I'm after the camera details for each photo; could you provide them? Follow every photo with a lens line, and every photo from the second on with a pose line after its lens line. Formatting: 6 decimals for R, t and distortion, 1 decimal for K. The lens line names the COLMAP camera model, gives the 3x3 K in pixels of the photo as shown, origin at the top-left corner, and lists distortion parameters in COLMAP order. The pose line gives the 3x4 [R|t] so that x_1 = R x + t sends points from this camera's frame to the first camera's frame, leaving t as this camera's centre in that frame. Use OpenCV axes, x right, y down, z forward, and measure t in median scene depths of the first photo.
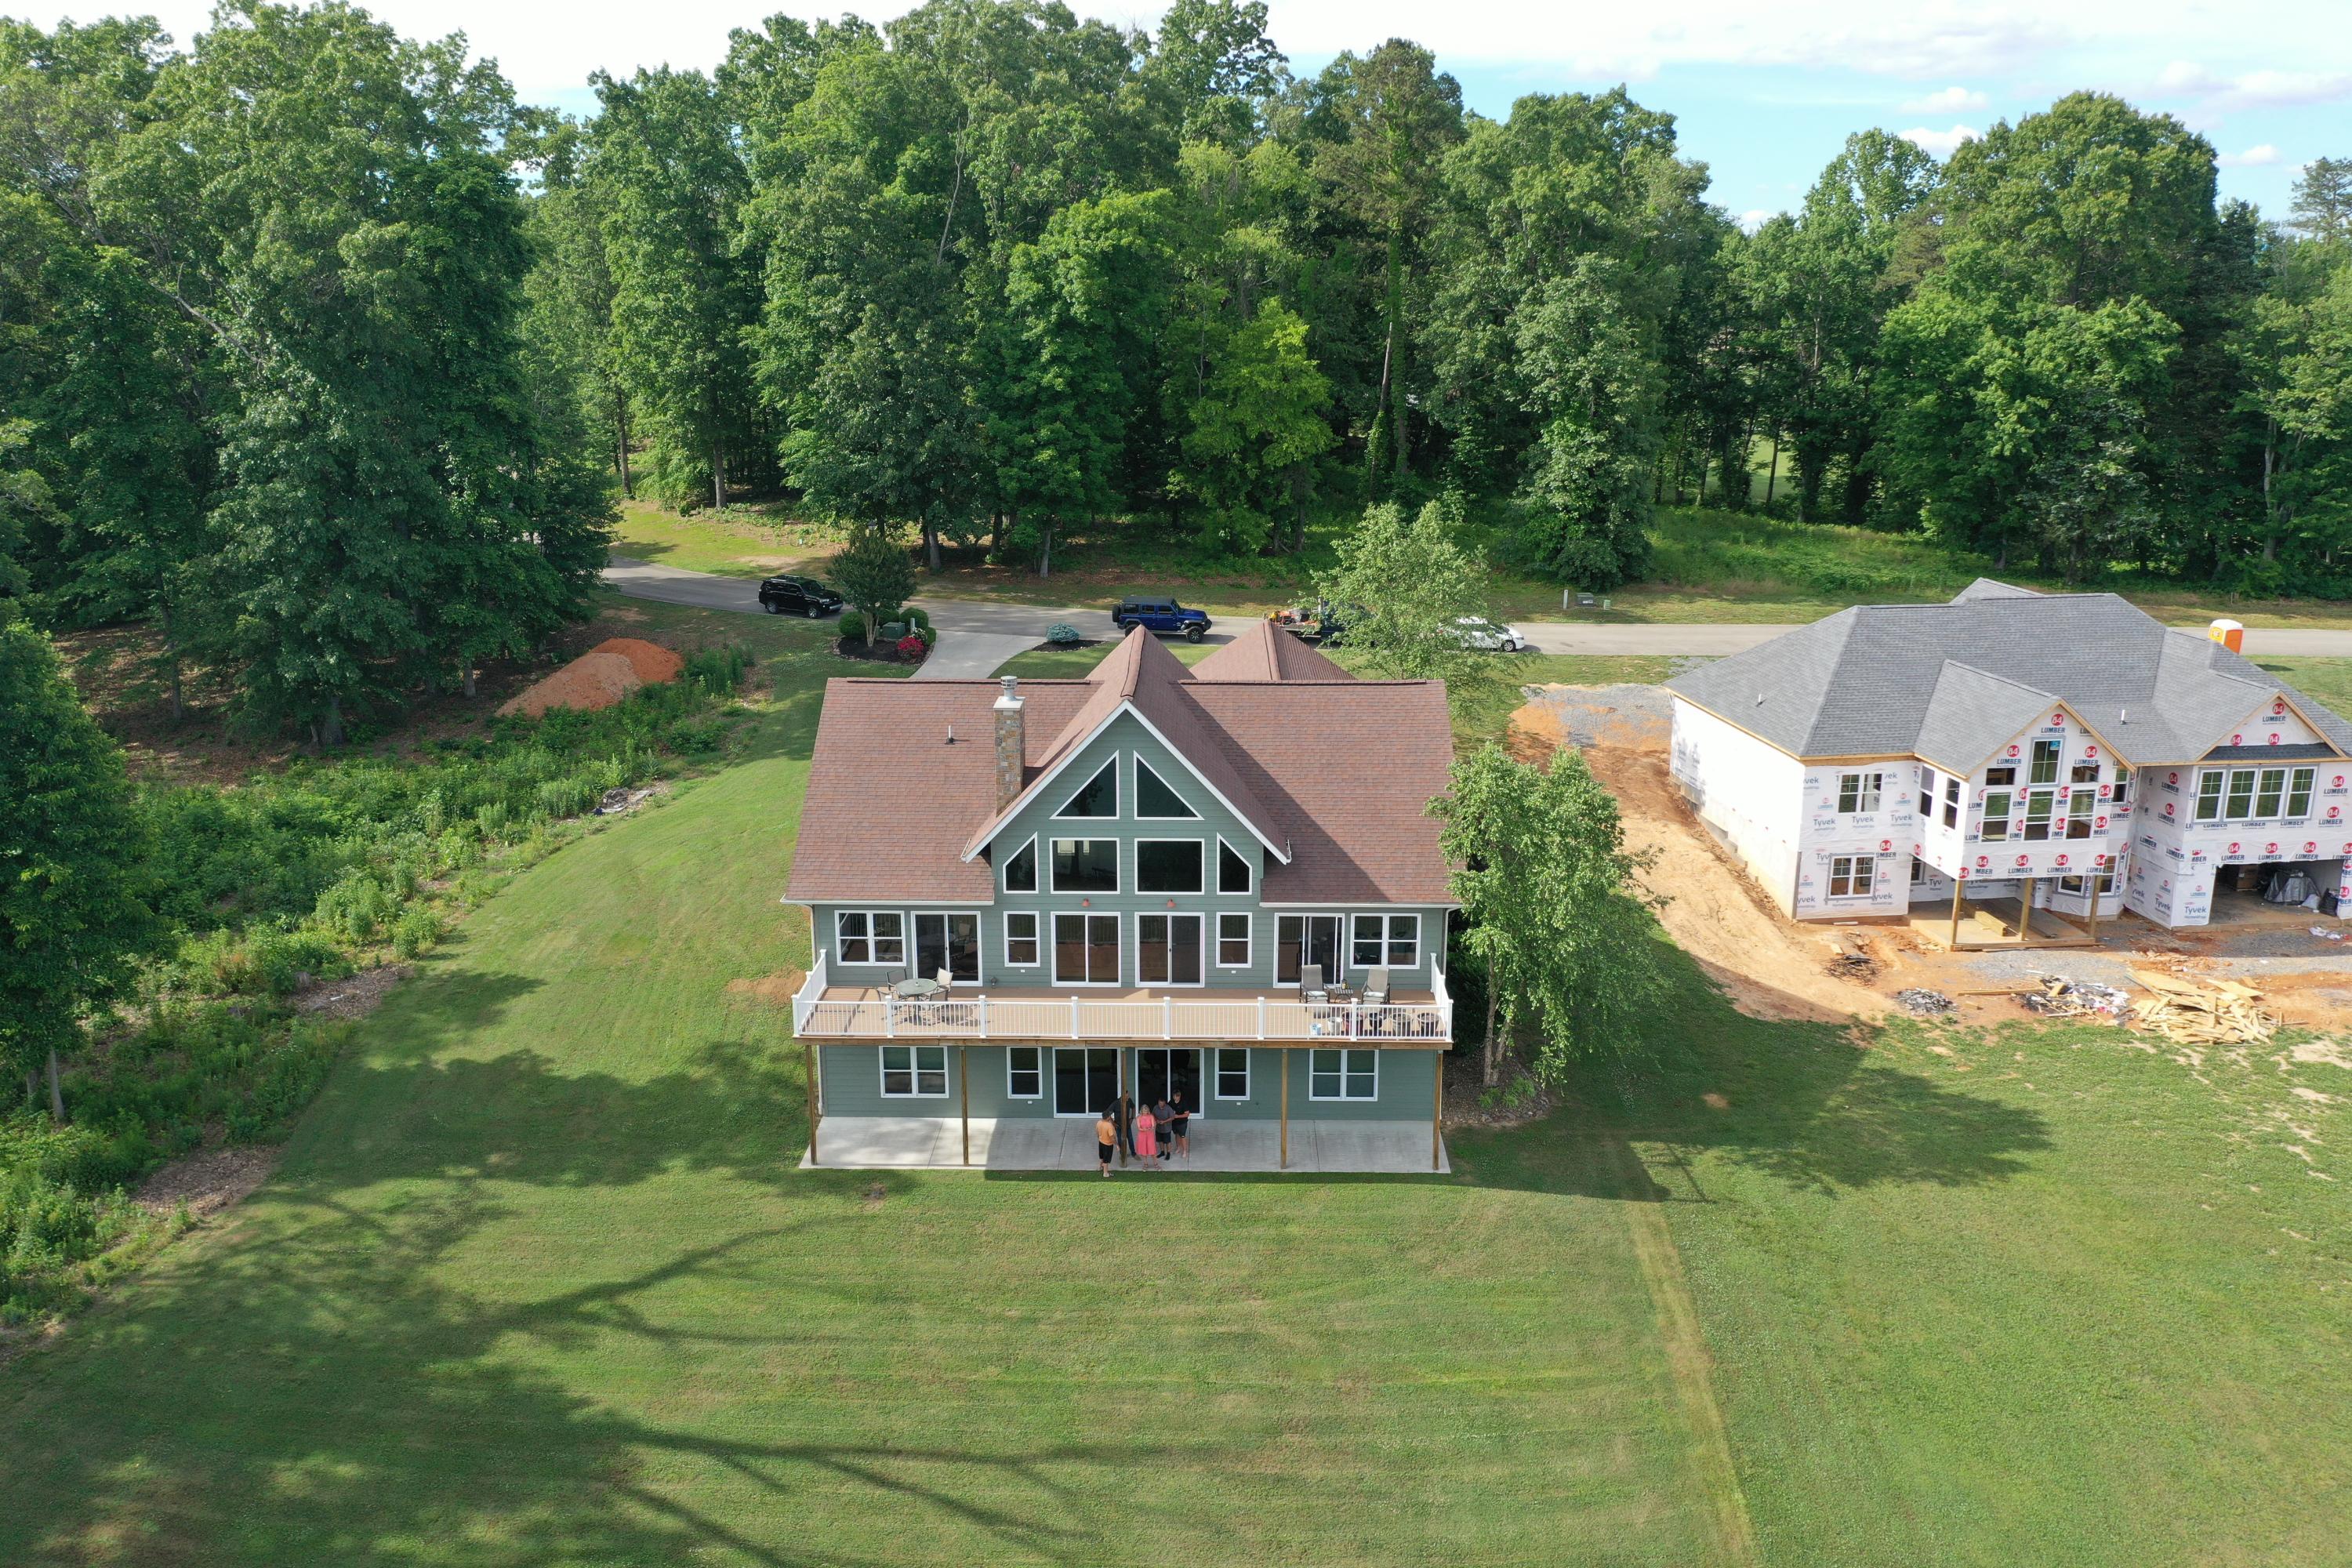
lens RADIAL K [[1861.6, 0, 1174.5], [0, 1861.6, 721.2], [0, 0, 1]] dist [-0.006319, 0.000183]
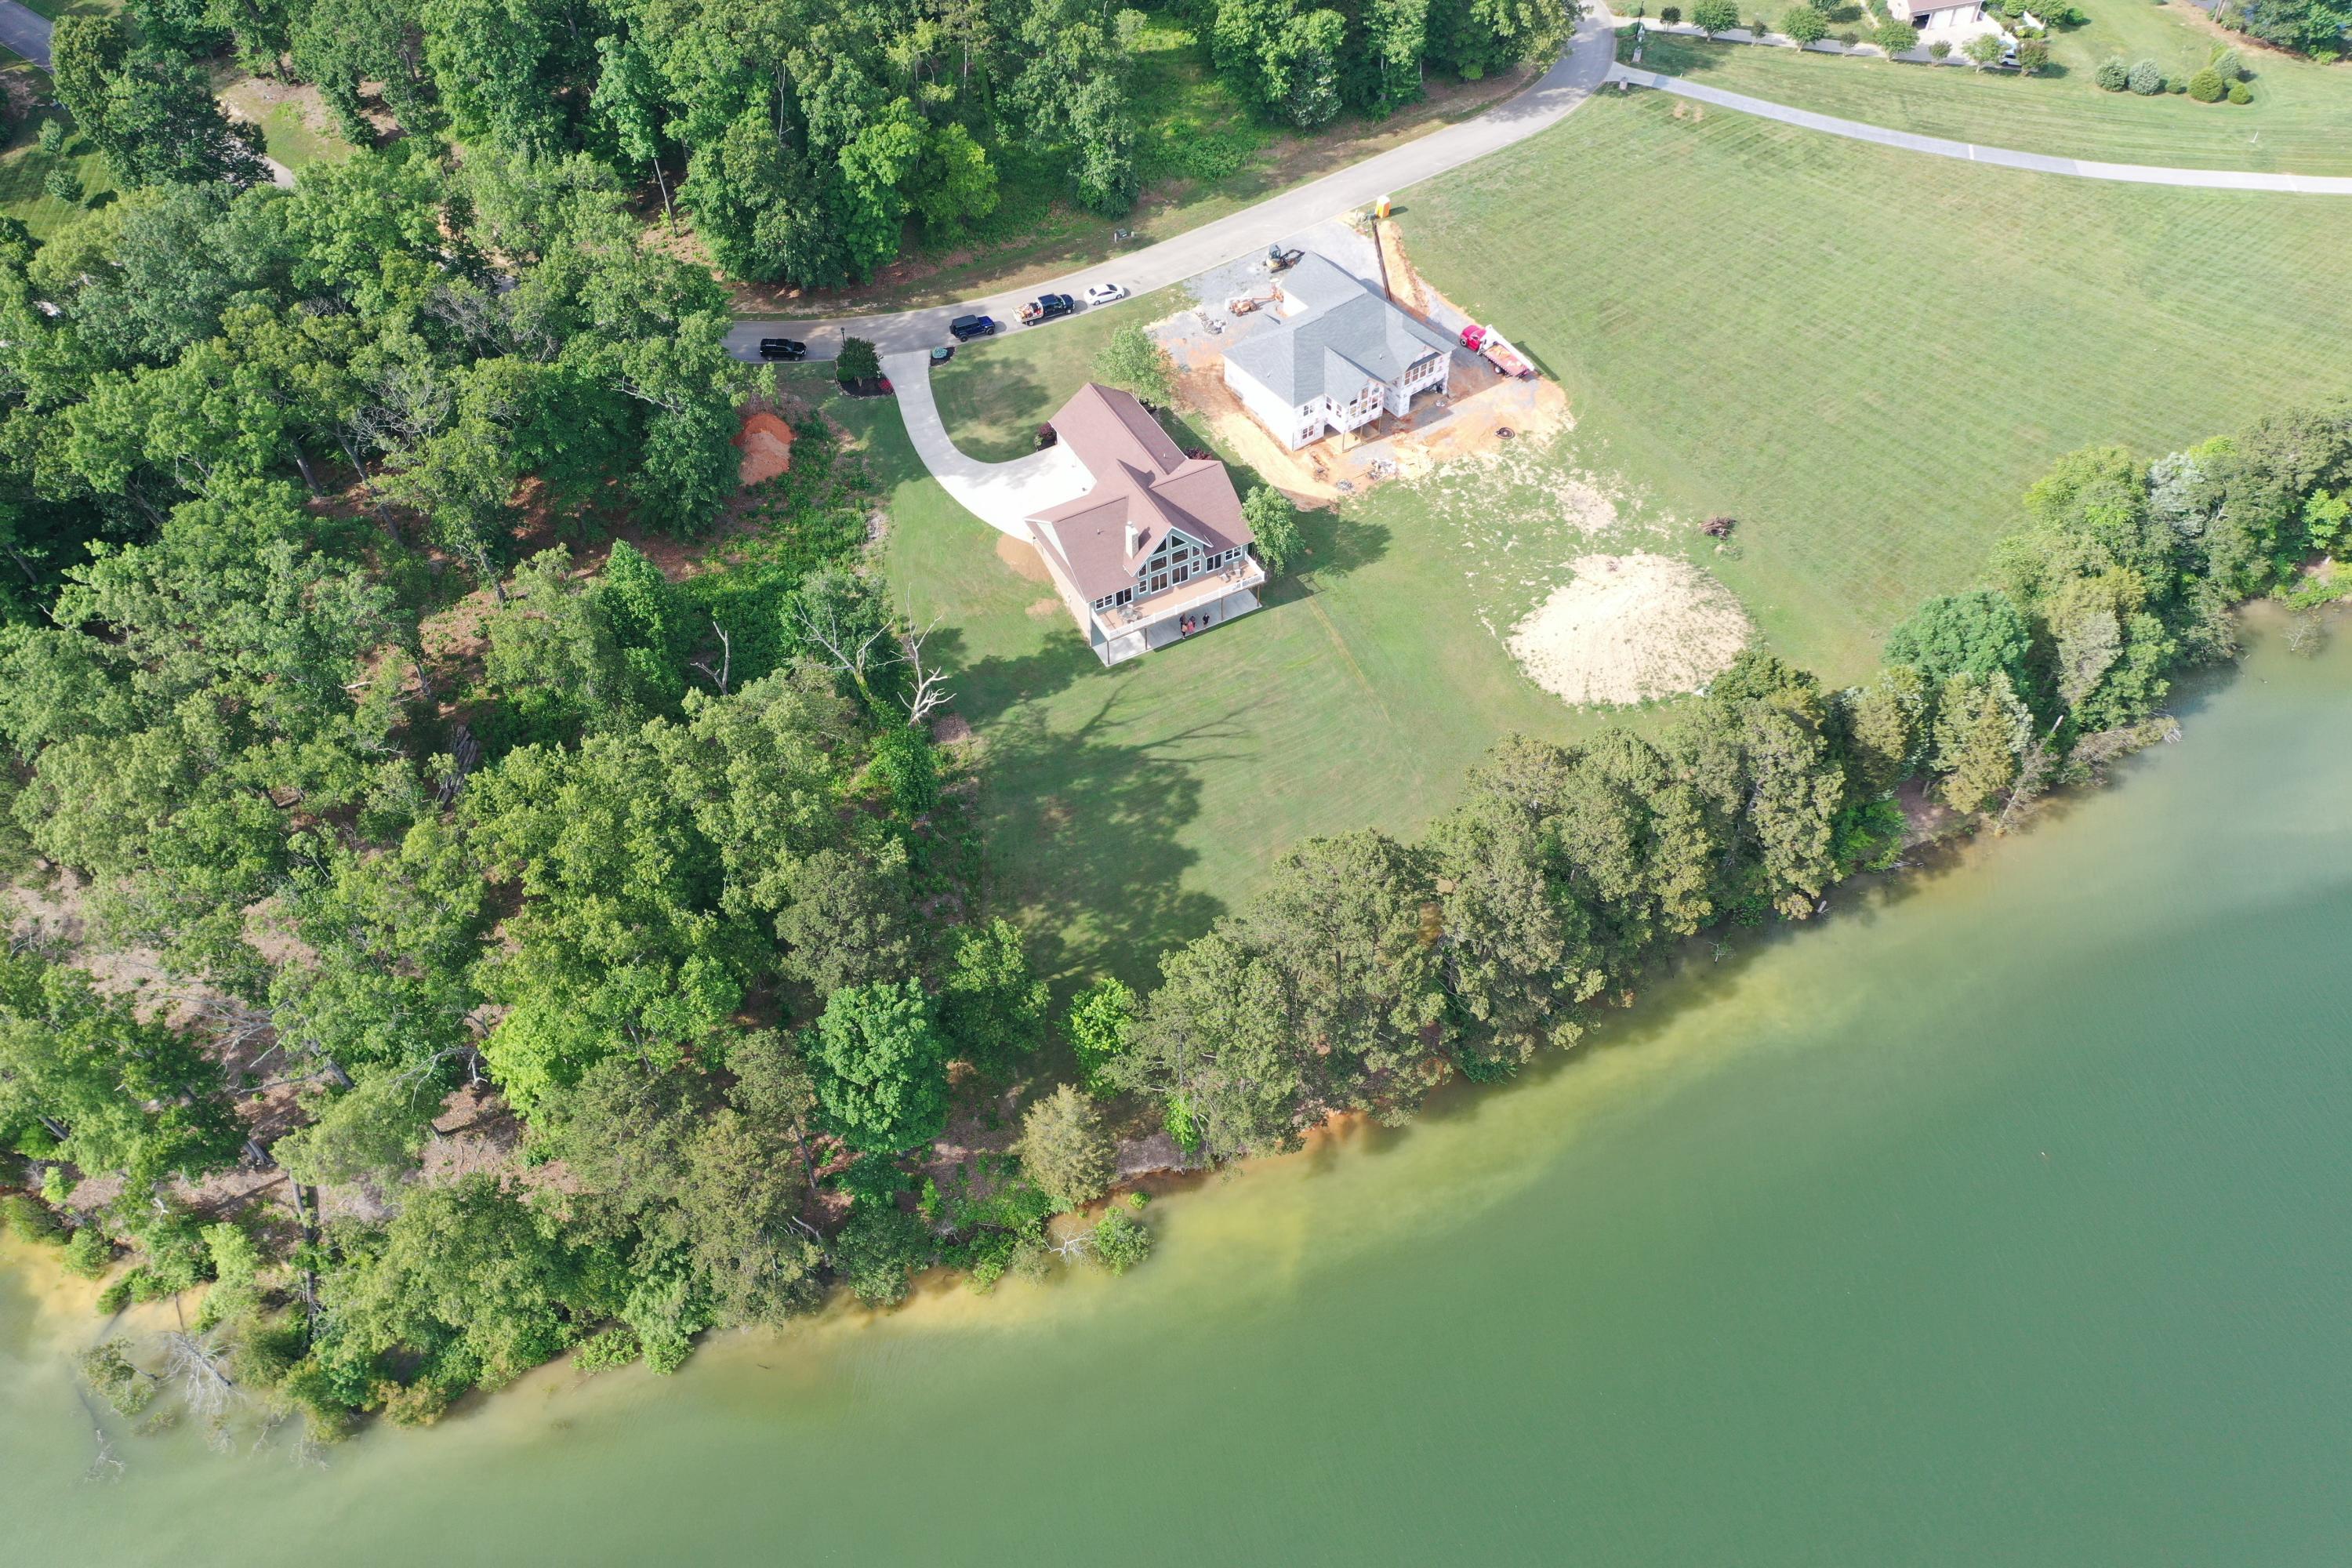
lens RADIAL K [[1861.6, 0, 1174.5], [0, 1861.6, 721.2], [0, 0, 1]] dist [-0.006319, 0.000183]
pose [[0.869176, -0.368662, 0.329577, -1.276833], [0.125729, 0.809334, 0.573734, -1.677319], [-0.478252, -0.457238, 0.749806, -1.762871]]
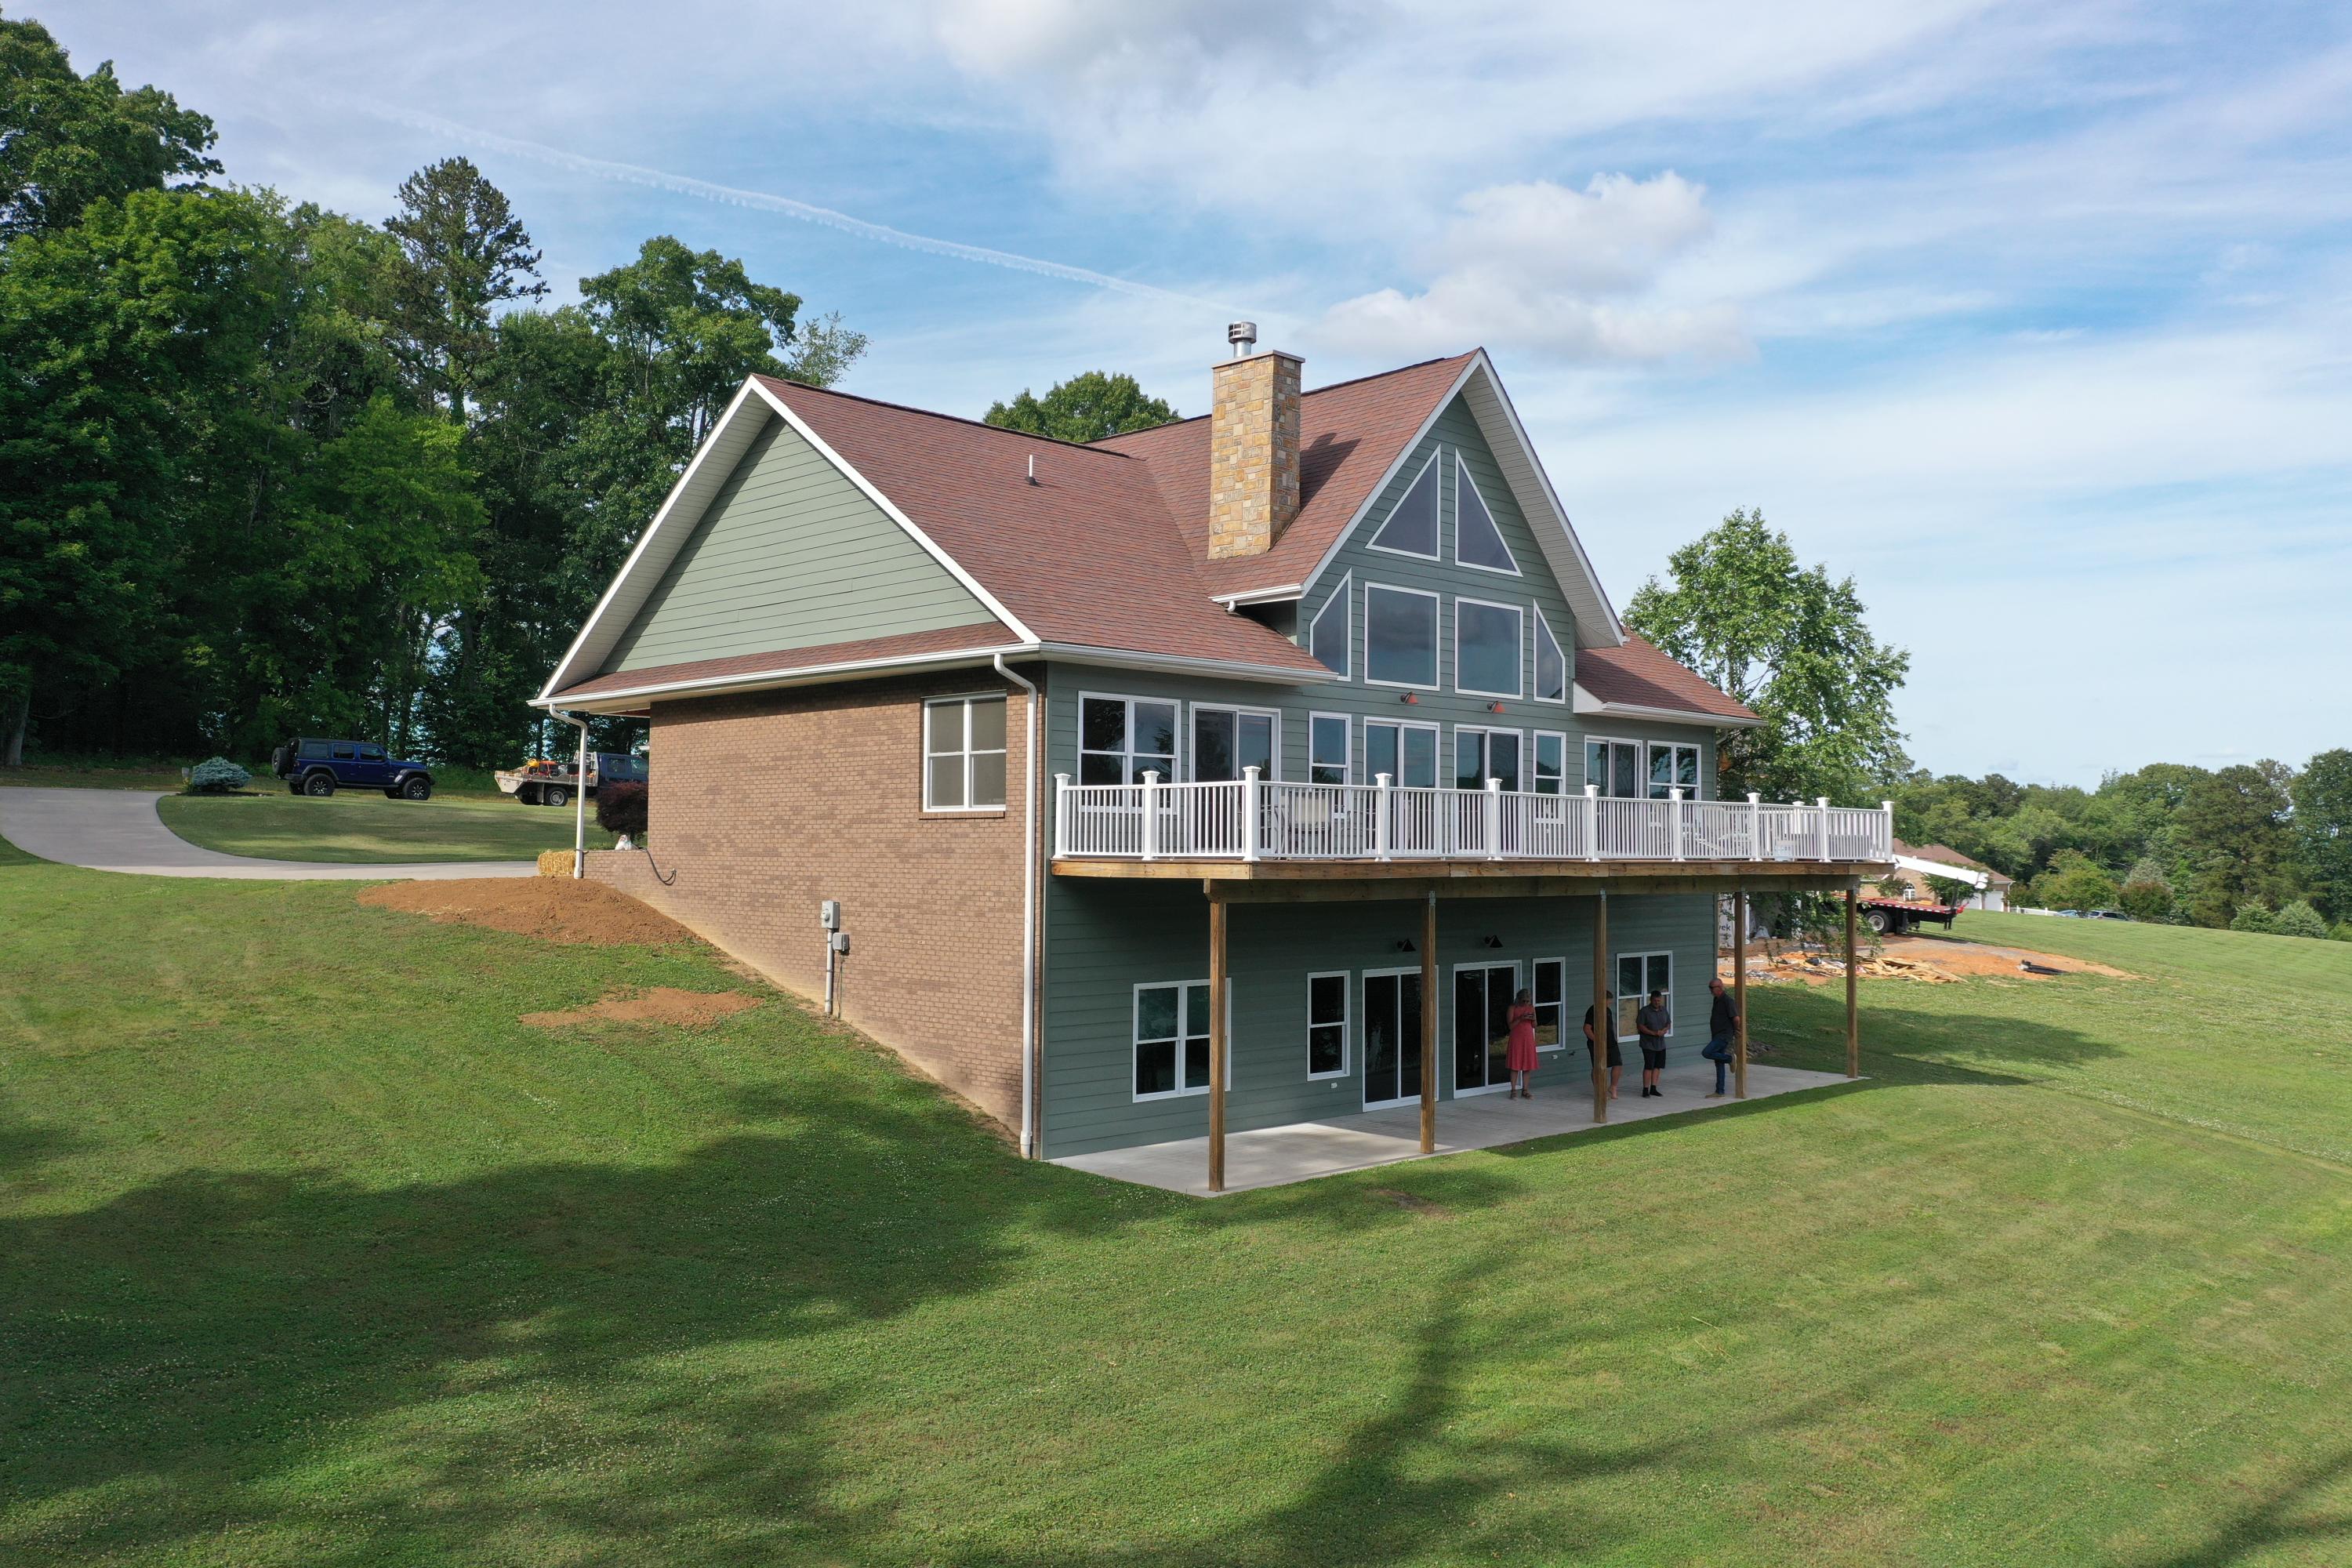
lens RADIAL K [[1777.1, 0, 1176.0], [0, 1777.1, 784.0], [0, 0, 1]] dist [0.001539, -0.000182]
pose [[0.687466, 0.028780, 0.725646, -0.506631], [0.154215, 0.970639, -0.184598, 0.216525], [-0.709653, 0.238811, 0.662843, 0.690923]]
